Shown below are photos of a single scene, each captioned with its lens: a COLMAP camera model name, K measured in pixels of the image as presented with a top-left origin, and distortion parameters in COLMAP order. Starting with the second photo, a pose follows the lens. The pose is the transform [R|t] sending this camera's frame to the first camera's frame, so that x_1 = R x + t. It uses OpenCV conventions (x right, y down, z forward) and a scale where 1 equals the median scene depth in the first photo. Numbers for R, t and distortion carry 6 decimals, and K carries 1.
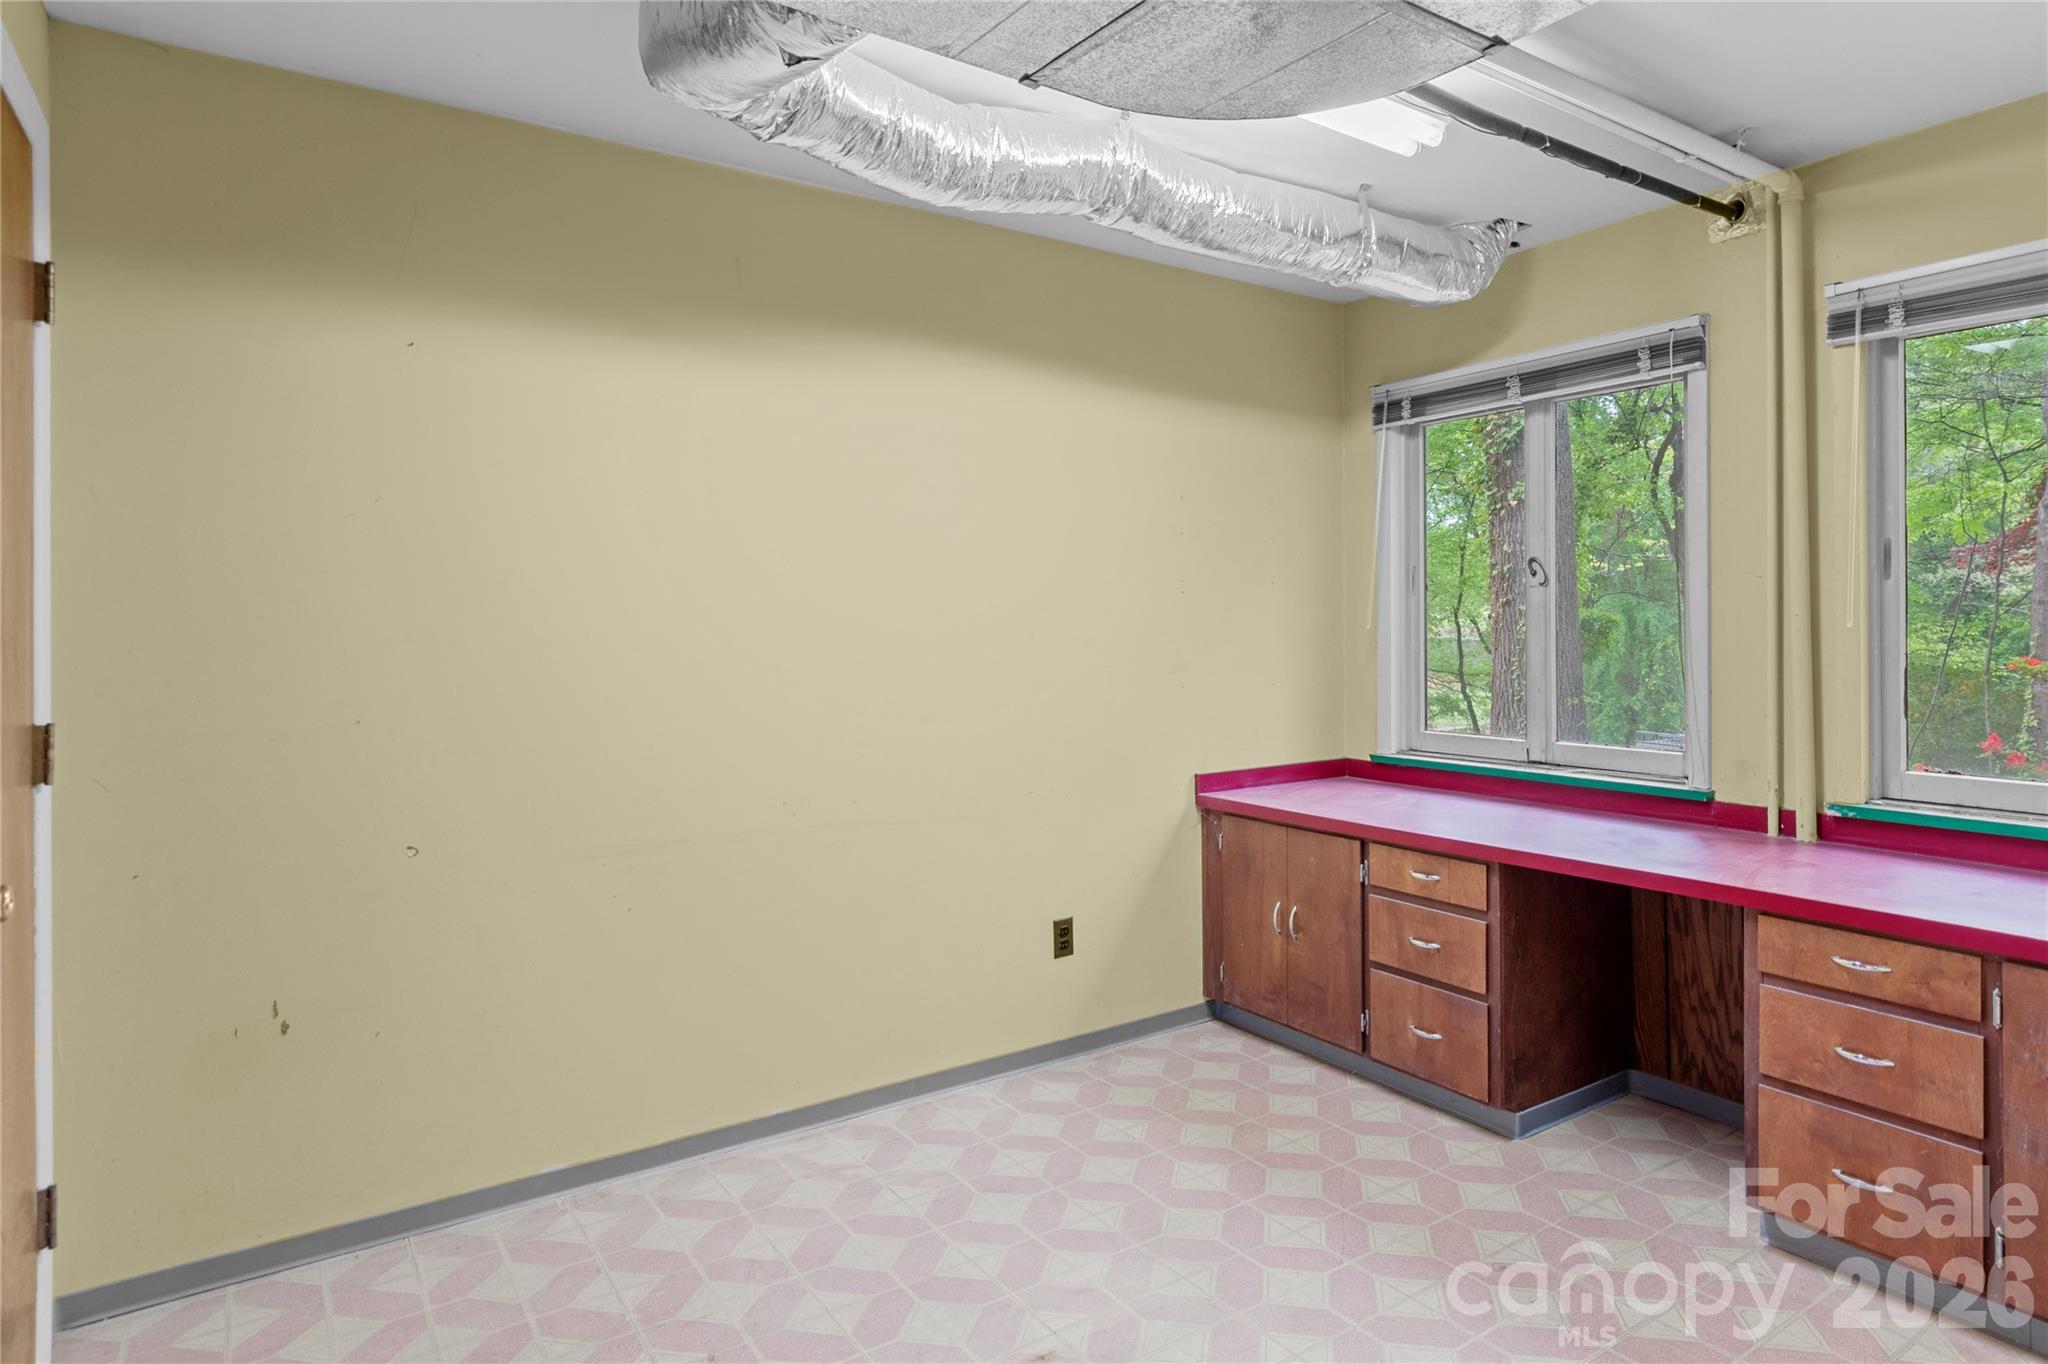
lens RADIAL K [[1106.7, 0, 1073.0], [0, 1106.7, 654.0], [0, 0, 1]] dist [-0.003926, 0.002451]
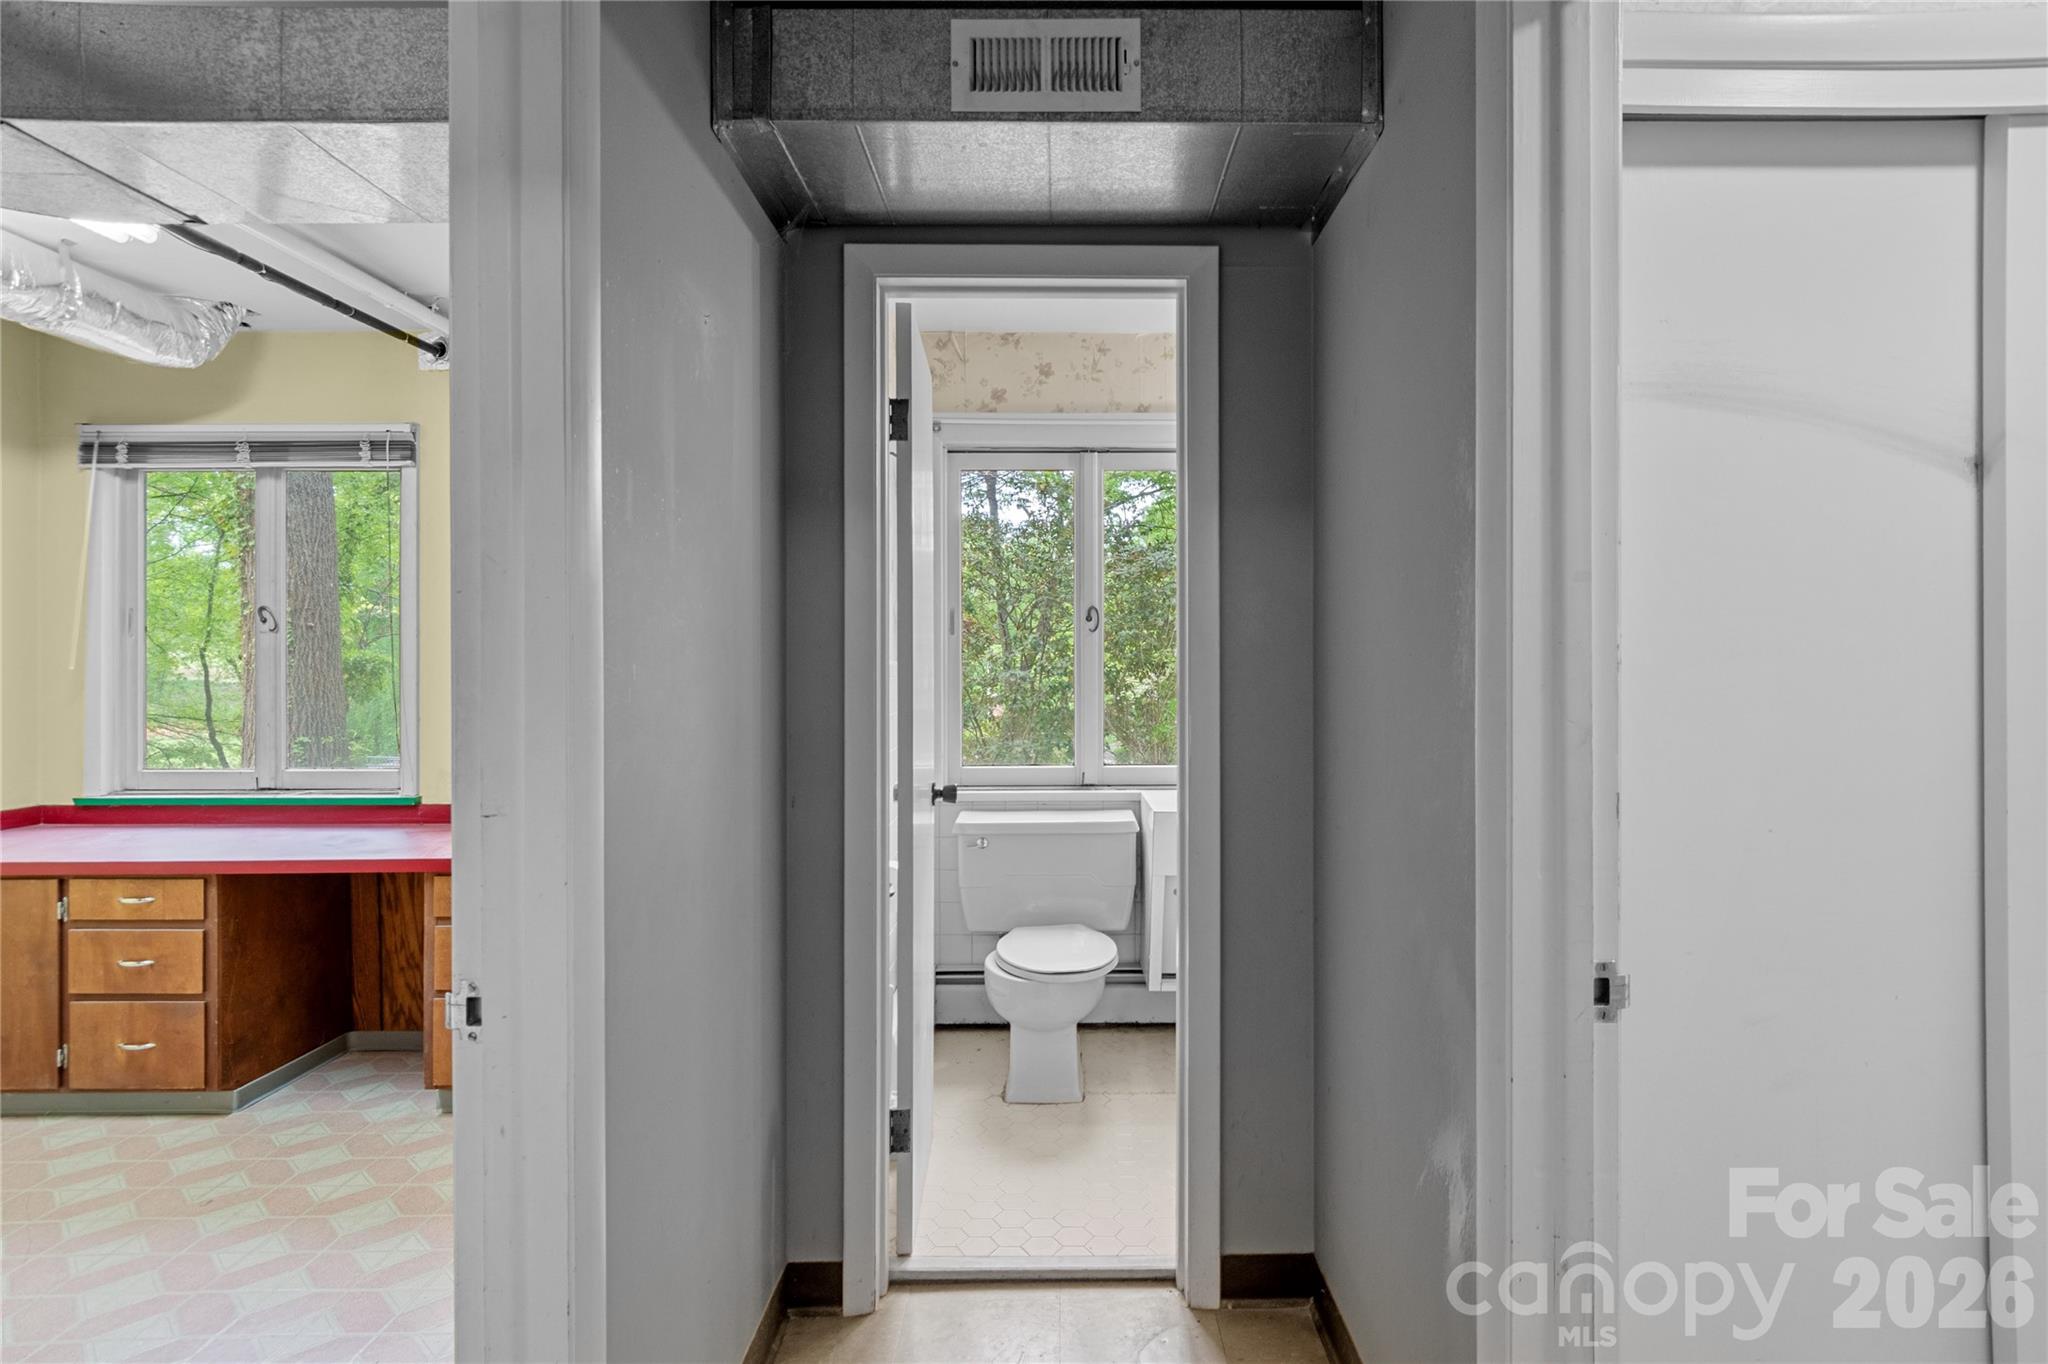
lens RADIAL K [[1106.7, 0, 1073.0], [0, 1106.7, 654.0], [0, 0, 1]] dist [-0.003926, 0.002451]
pose [[0.548339, 0.012340, 0.836165, -0.079754], [0.018690, 0.999461, -0.027006, 0.007674], [-0.836047, 0.030436, 0.547813, -0.340292]]
